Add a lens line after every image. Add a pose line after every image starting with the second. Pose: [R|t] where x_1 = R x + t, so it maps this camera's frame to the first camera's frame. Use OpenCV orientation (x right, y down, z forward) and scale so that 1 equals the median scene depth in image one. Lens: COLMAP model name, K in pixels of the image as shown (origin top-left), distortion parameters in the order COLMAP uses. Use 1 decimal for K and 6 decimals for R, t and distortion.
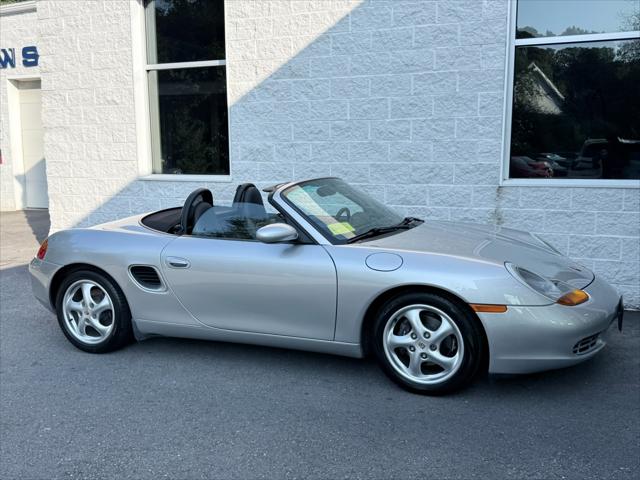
lens RADIAL K [[629.6, 0, 318.9], [0, 629.6, 242.2], [0, 0, 1]] dist [0.191350, -0.410375]
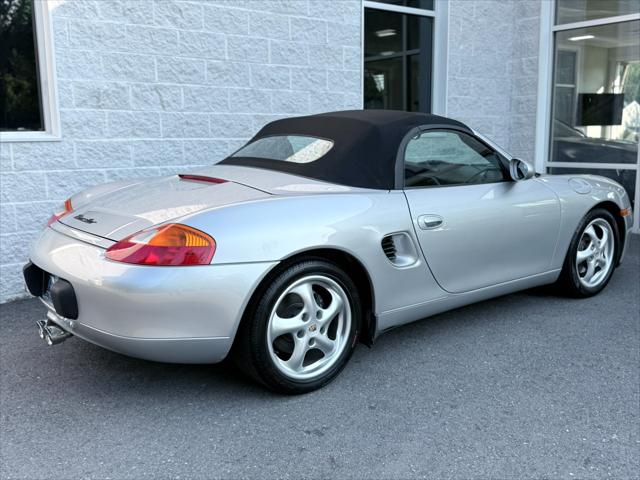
lens RADIAL K [[633.6, 0, 318.2], [0, 633.6, 241.2], [0, 0, 1]] dist [0.190383, -0.439986]
pose [[0.477978, -0.145757, 0.866194, -0.708005], [0.133376, 0.986745, 0.092444, -0.024507], [-0.868186, 0.071344, 0.491083, 0.547283]]
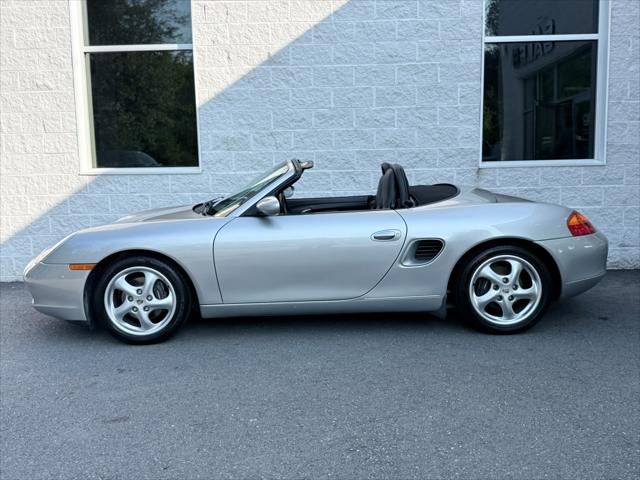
lens RADIAL K [[629.6, 0, 318.9], [0, 629.6, 242.2], [0, 0, 1]] dist [0.191350, -0.410375]
pose [[0.929468, -0.058429, 0.364246, -0.387188], [0.066729, 0.997719, -0.010230, 0.033485], [-0.362818, 0.033814, 0.931246, 0.072985]]
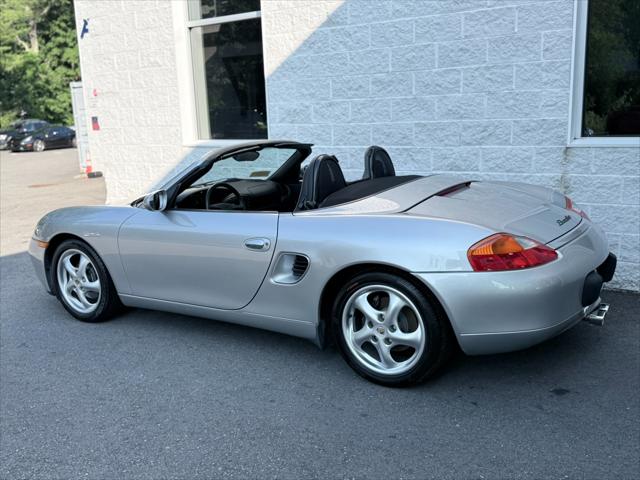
lens RADIAL K [[630.6, 0, 320.8], [0, 630.6, 244.0], [0, 0, 1]] dist [0.175600, -0.366667]
pose [[0.980679, 0.012782, -0.195205, 0.136546], [-0.000119, 0.997902, 0.064747, -0.017147], [0.195623, -0.063473, 0.978623, 0.127445]]
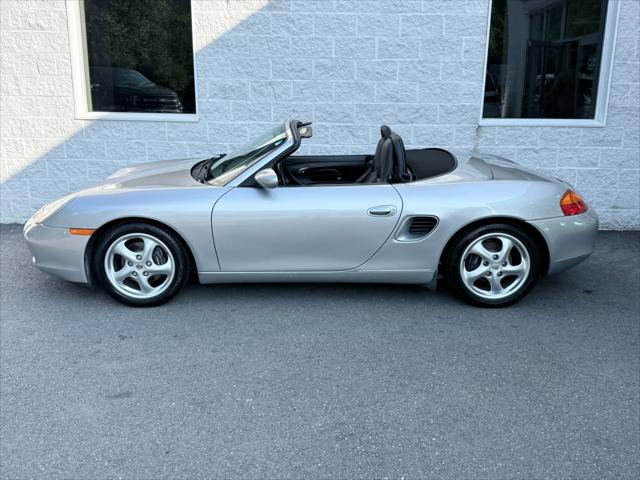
lens RADIAL K [[629.6, 0, 318.9], [0, 629.6, 242.2], [0, 0, 1]] dist [0.191350, -0.410375]
pose [[0.928463, -0.078961, 0.362934, -0.389457], [0.036009, 0.991674, 0.123633, -0.034754], [-0.369674, -0.101720, 0.923577, 0.062822]]
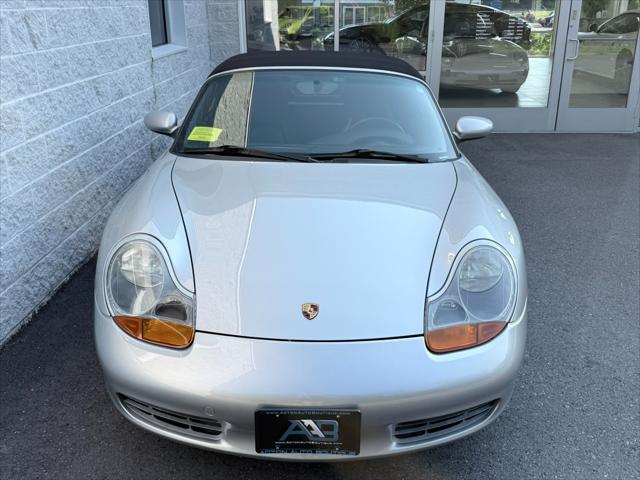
lens RADIAL K [[629.8, 0, 322.0], [0, 629.8, 242.0], [0, 0, 1]] dist [0.188242, -0.404635]
pose [[-0.361230, -0.325400, 0.873858, -0.691337], [0.132289, 0.909774, 0.393459, -0.180324], [-0.923045, 0.257731, -0.285591, 1.105141]]
